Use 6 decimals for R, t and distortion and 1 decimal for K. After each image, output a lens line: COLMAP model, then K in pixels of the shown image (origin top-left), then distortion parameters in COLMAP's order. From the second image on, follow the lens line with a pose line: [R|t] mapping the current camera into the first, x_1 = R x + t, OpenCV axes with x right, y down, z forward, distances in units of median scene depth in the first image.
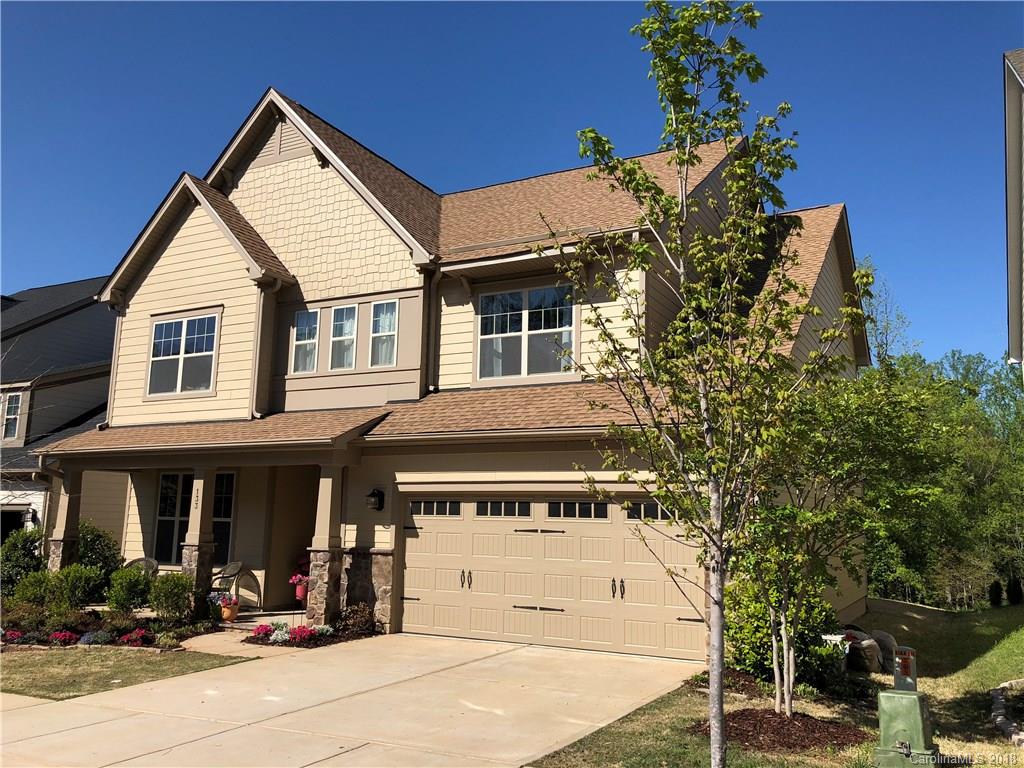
lens RADIAL K [[833.5, 0, 509.0], [0, 833.5, 380.2], [0, 0, 1]] dist [0.035042, 0.006779]
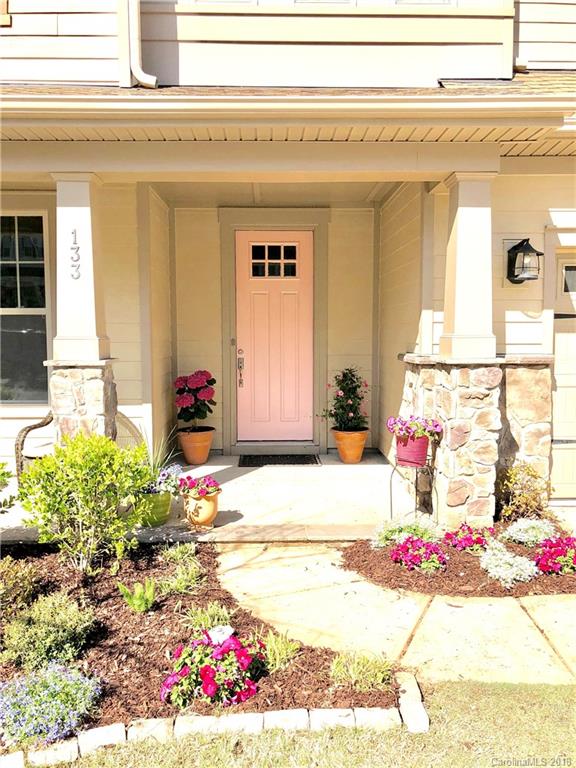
lens RADIAL K [[625.1, 0, 290.0], [0, 625.1, 381.6], [0, 0, 1]] dist [0.035042, 0.006779]
pose [[0.878338, -0.059079, 0.474376, -0.400875], [-0.062497, 0.969626, 0.236475, 0.113869], [-0.473937, -0.237352, 0.847967, 0.624522]]
